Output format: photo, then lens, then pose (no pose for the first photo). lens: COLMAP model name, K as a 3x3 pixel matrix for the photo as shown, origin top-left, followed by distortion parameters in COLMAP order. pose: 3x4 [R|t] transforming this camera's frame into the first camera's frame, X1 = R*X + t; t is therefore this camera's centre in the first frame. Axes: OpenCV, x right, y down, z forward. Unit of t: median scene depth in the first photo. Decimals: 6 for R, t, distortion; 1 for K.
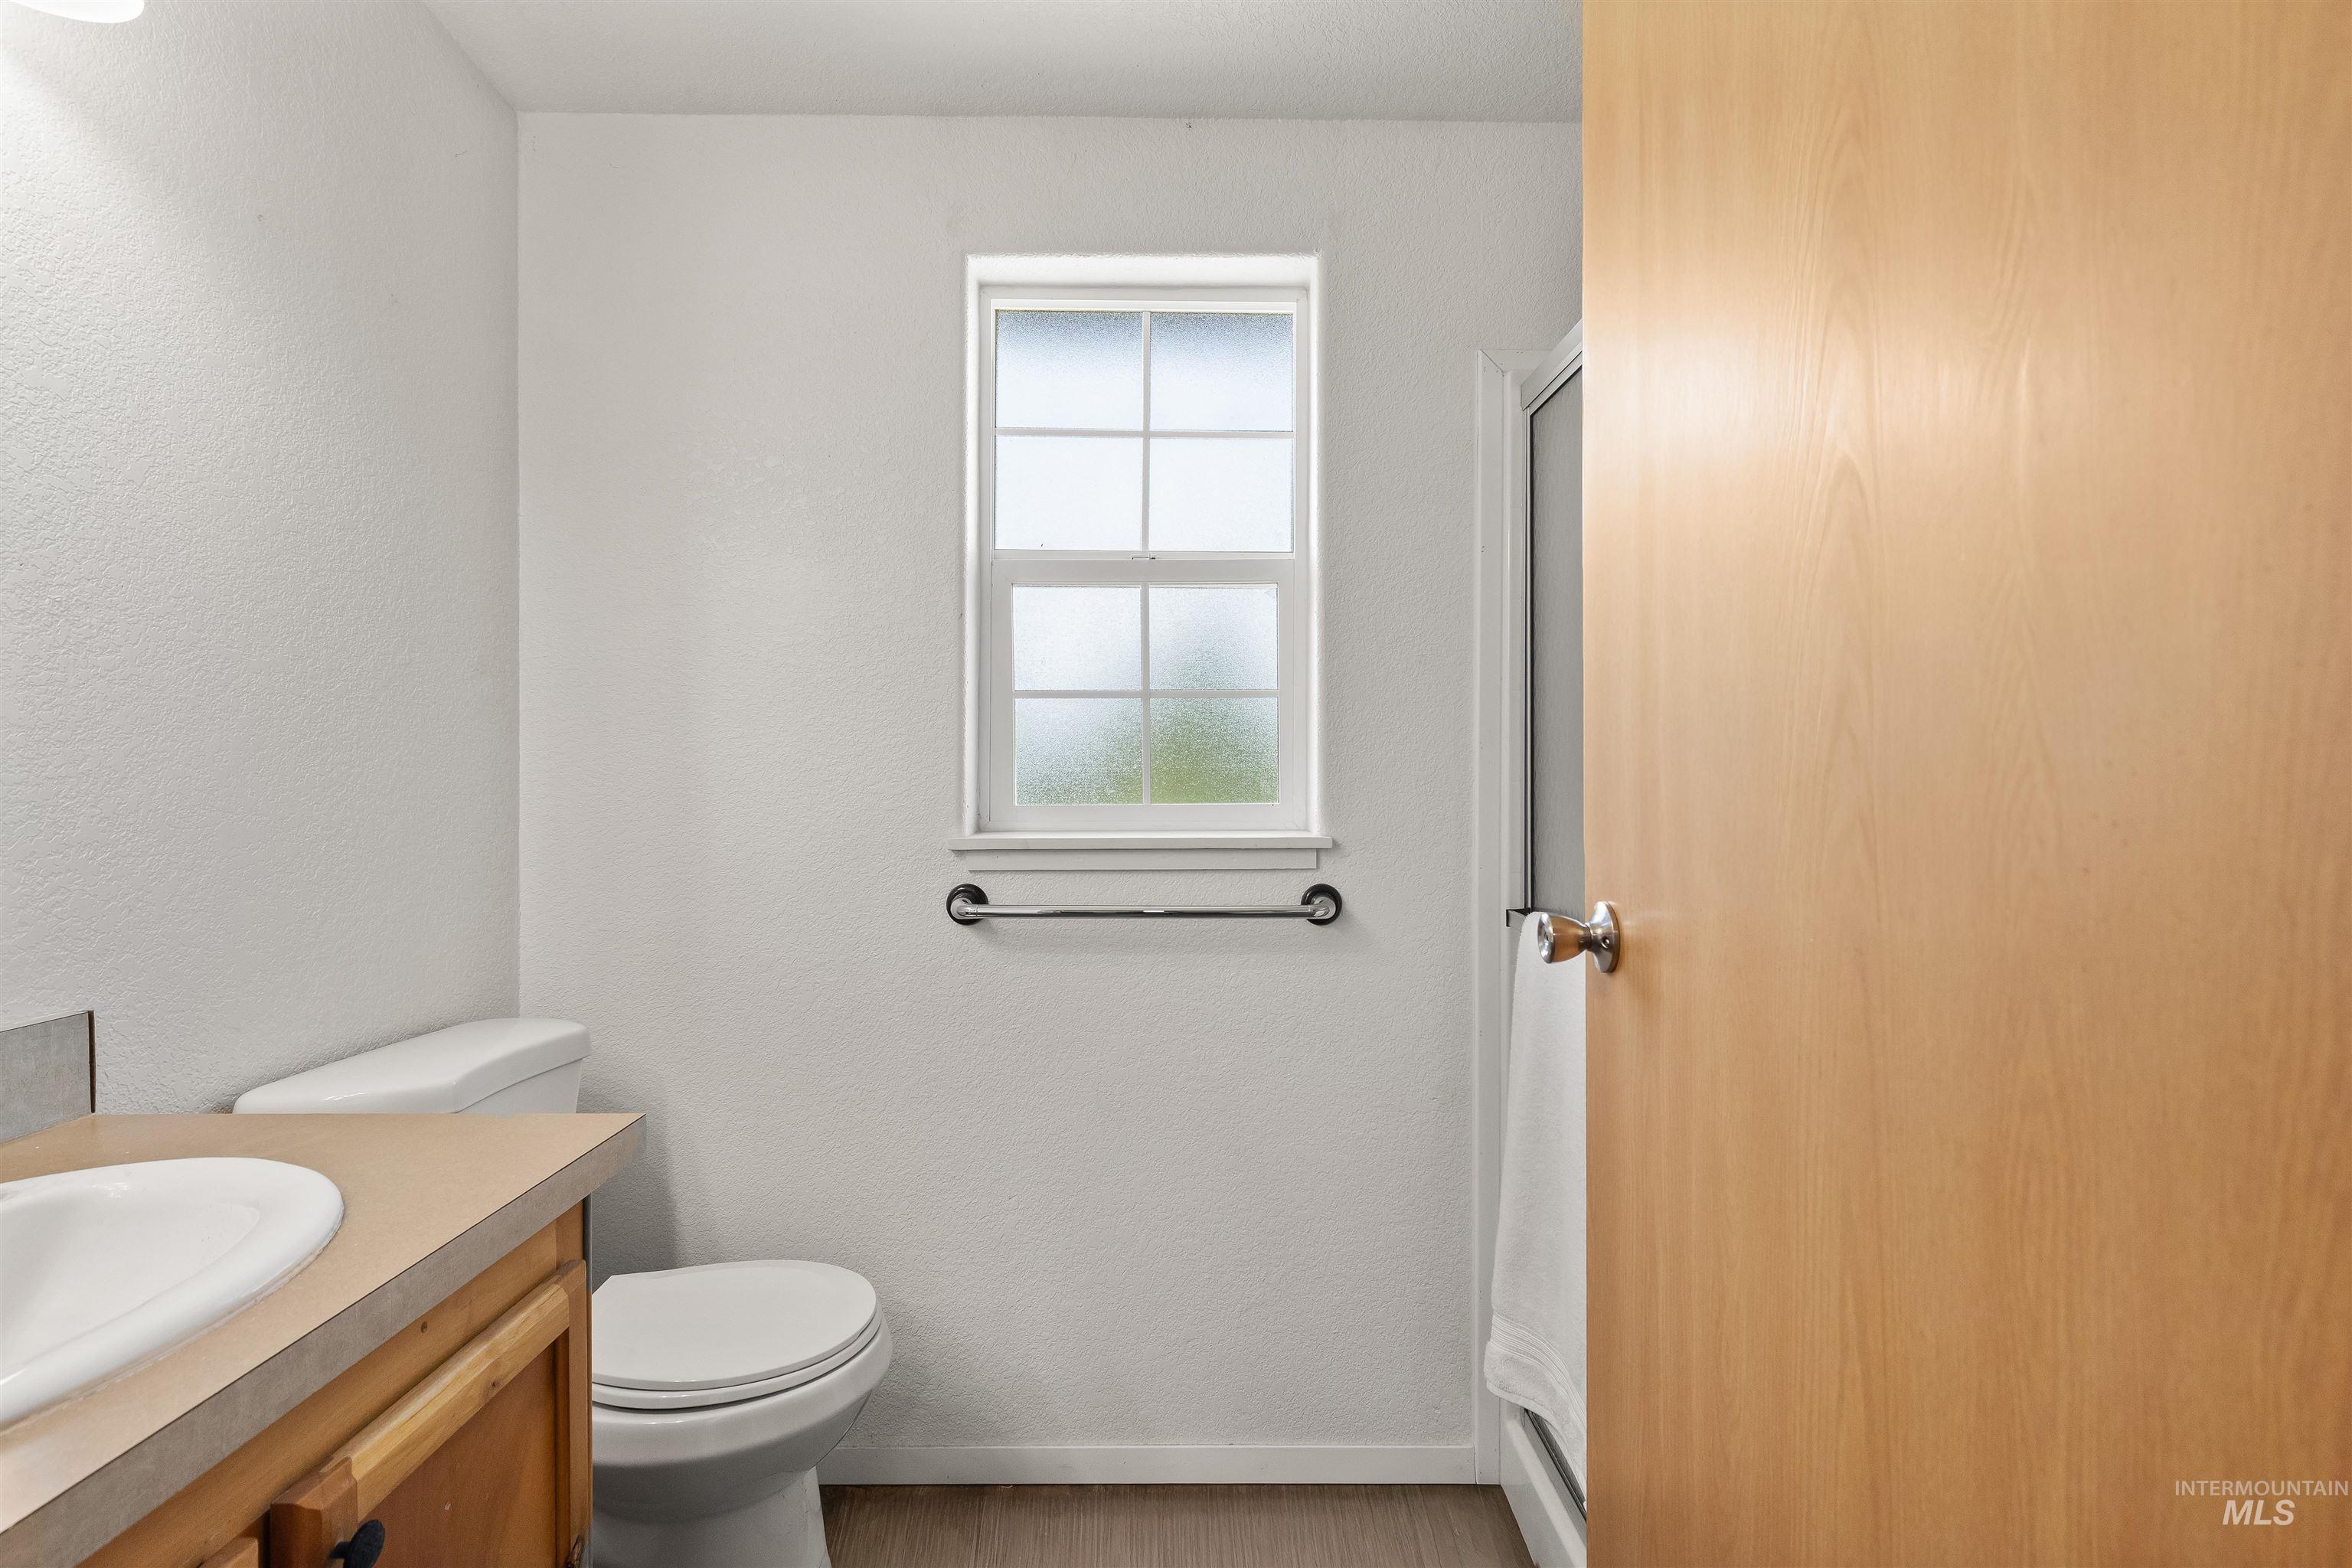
lens RADIAL K [[1076.5, 0, 1193.7], [0, 1076.5, 772.2], [0, 0, 1]] dist [0.002957, 0.000129]
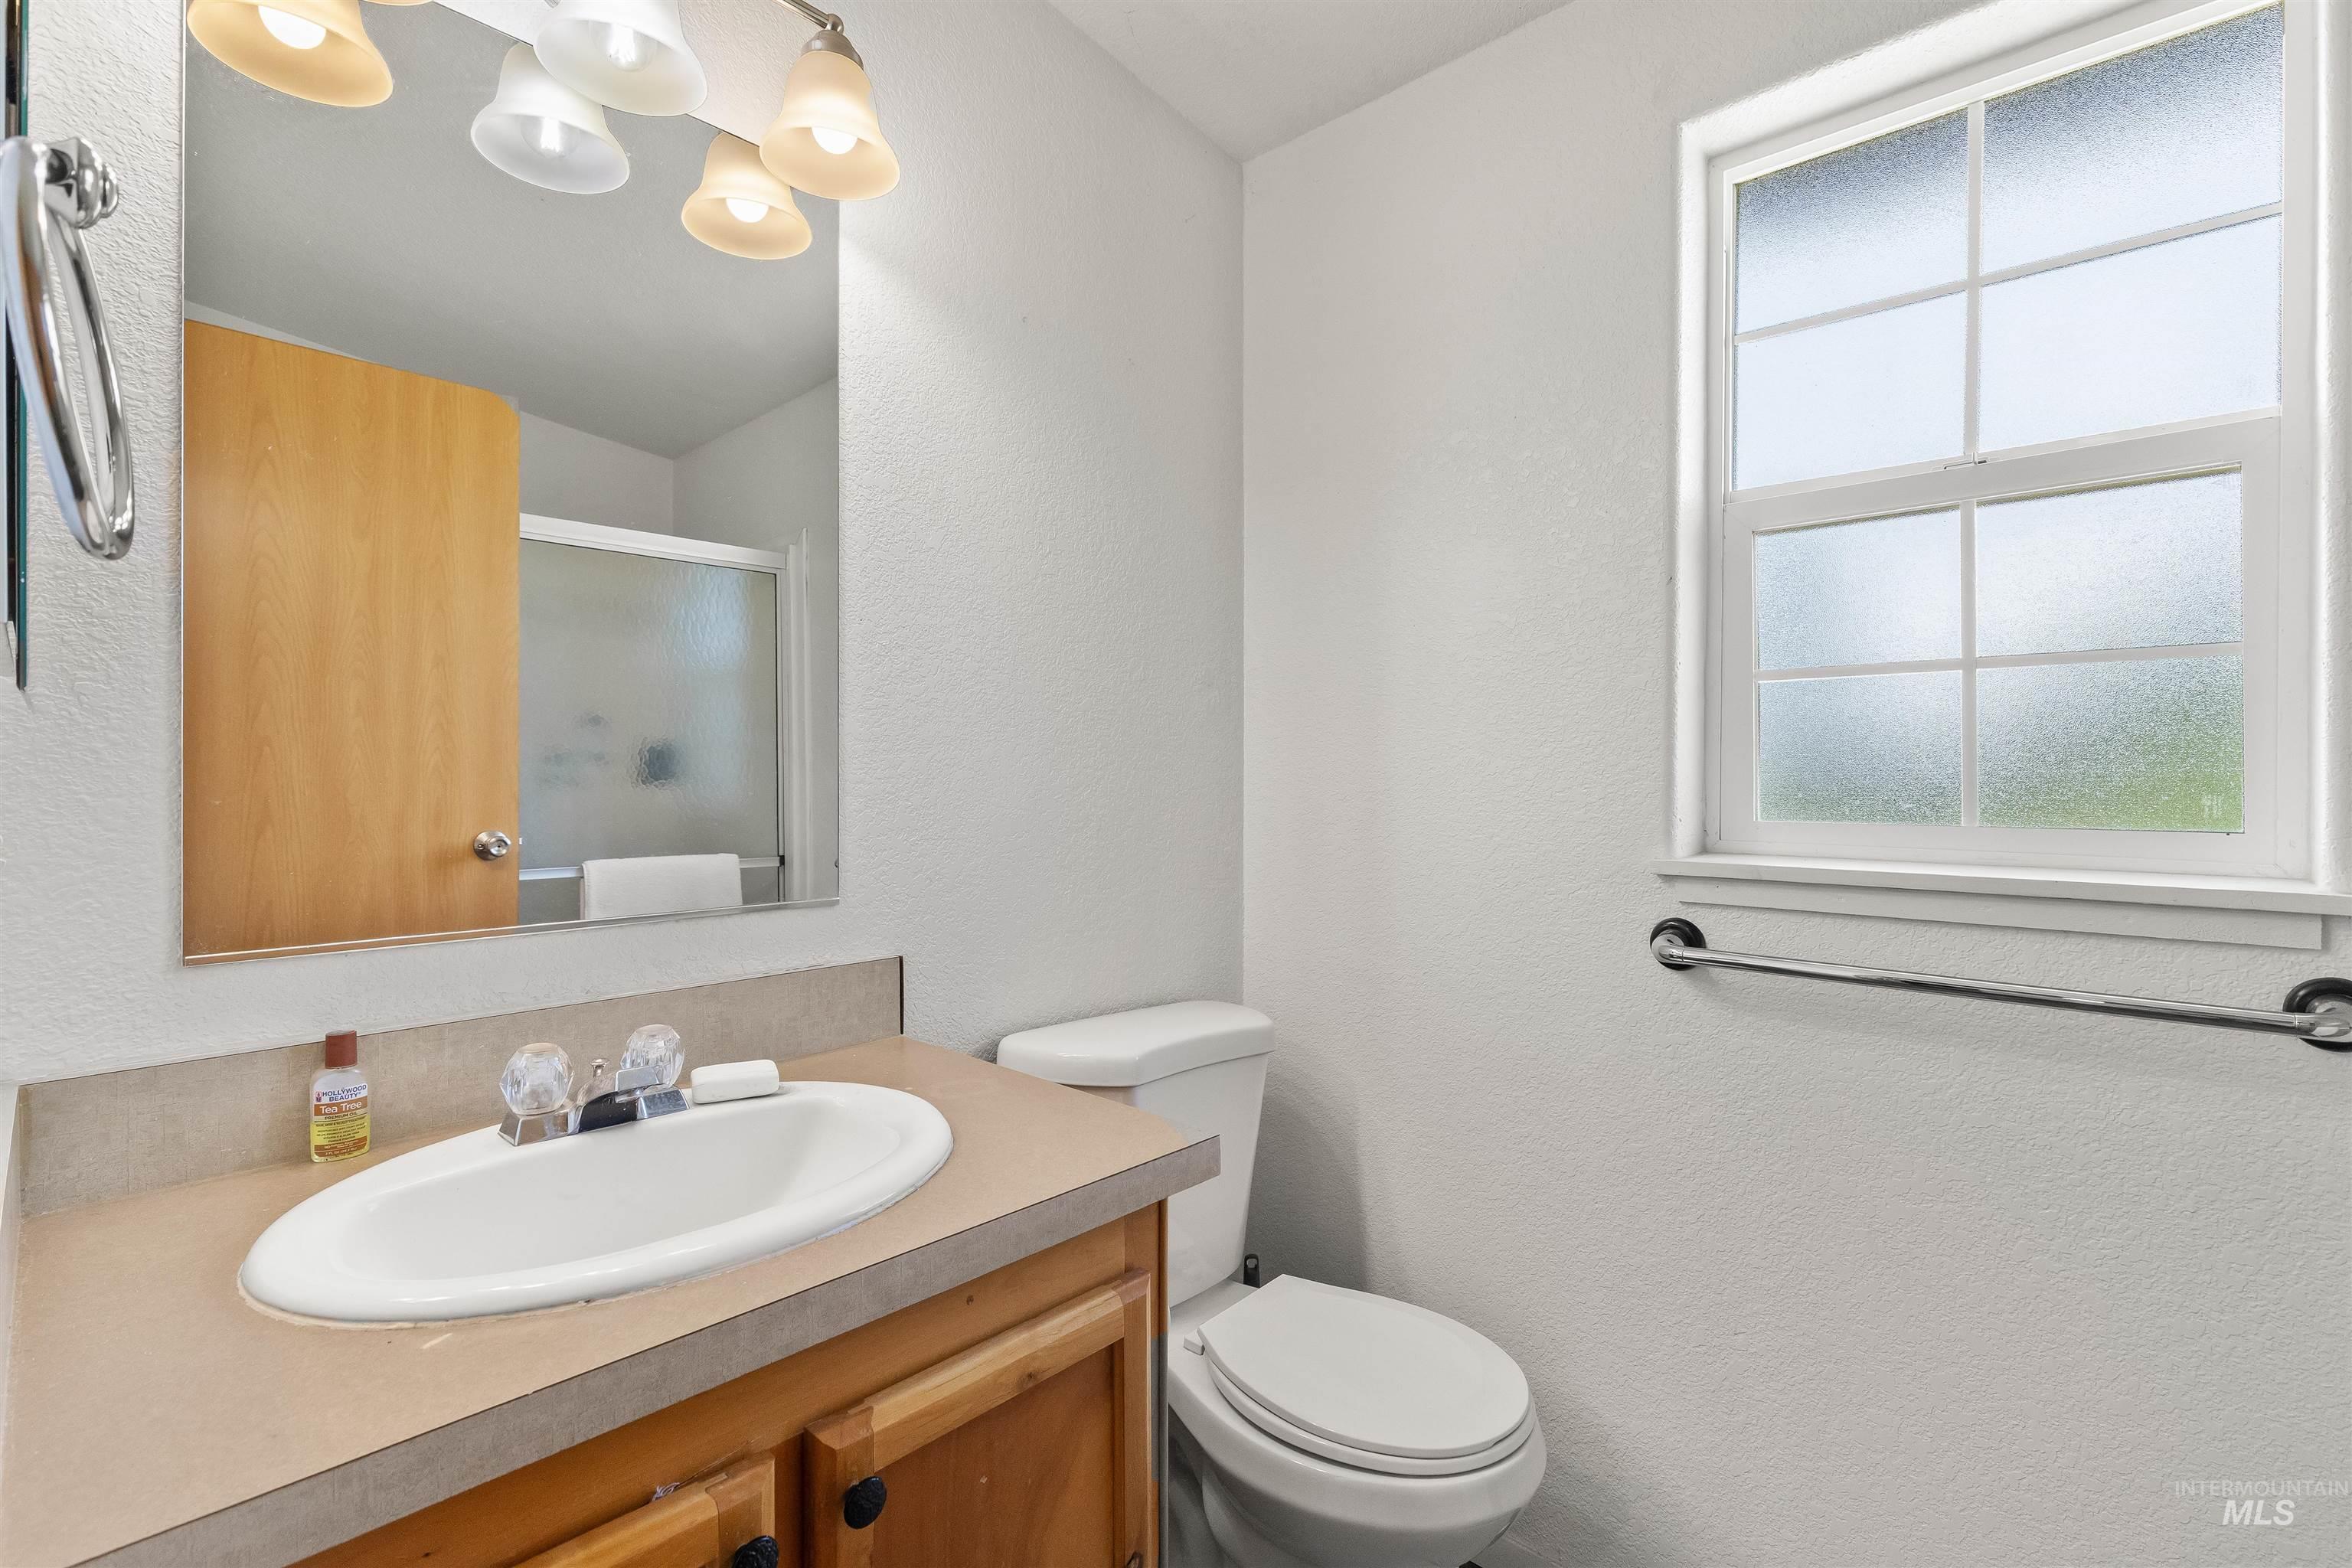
lens RADIAL K [[1079.6, 0, 1160.9], [0, 1079.6, 776.2], [0, 0, 1]] dist [-0.001384, -0.000566]
pose [[0.717851, 0.004207, -0.696184, 0.069885], [-0.004449, 0.999989, 0.001455, -0.000299], [0.696183, 0.002053, 0.717862, 0.168798]]
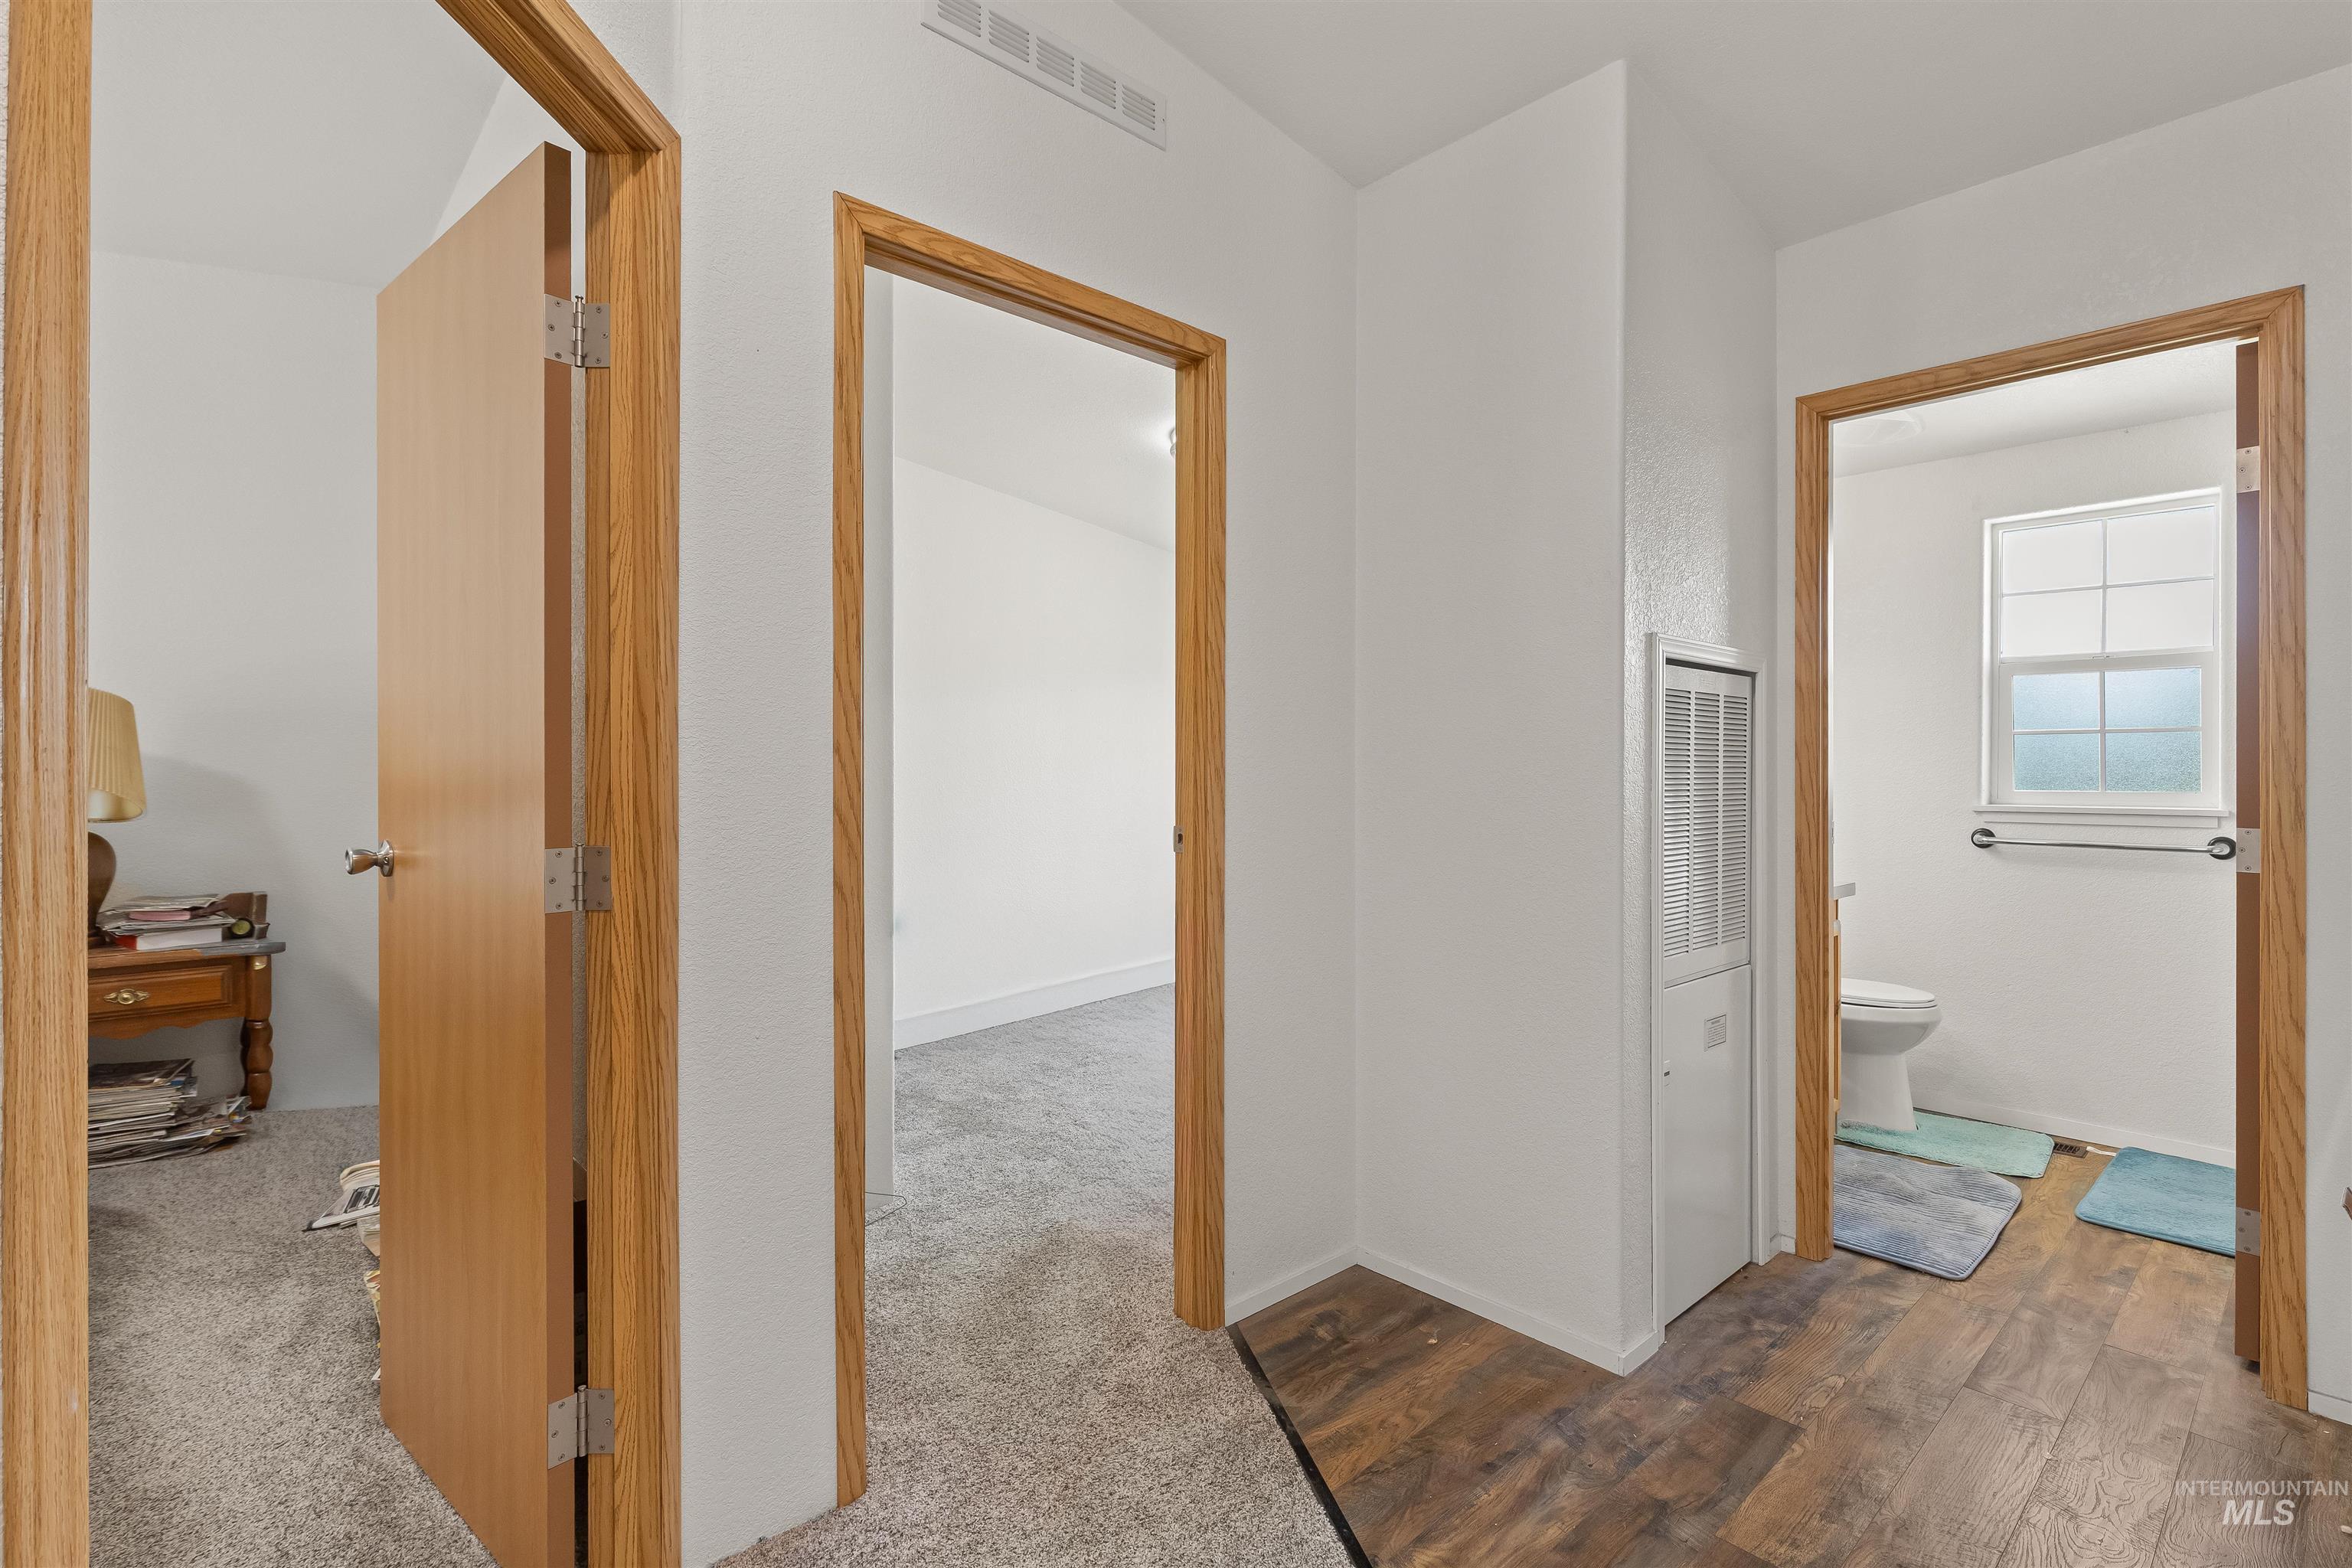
lens RADIAL K [[1076.5, 0, 1179.4], [0, 1076.5, 769.5], [0, 0, 1]] dist [0.002957, 0.000129]
pose [[0.654552, 0.003579, -0.756008, 0.344267], [0.002407, 0.999974, 0.006818, -0.025048], [0.756013, -0.006283, 0.654526, -1.518772]]
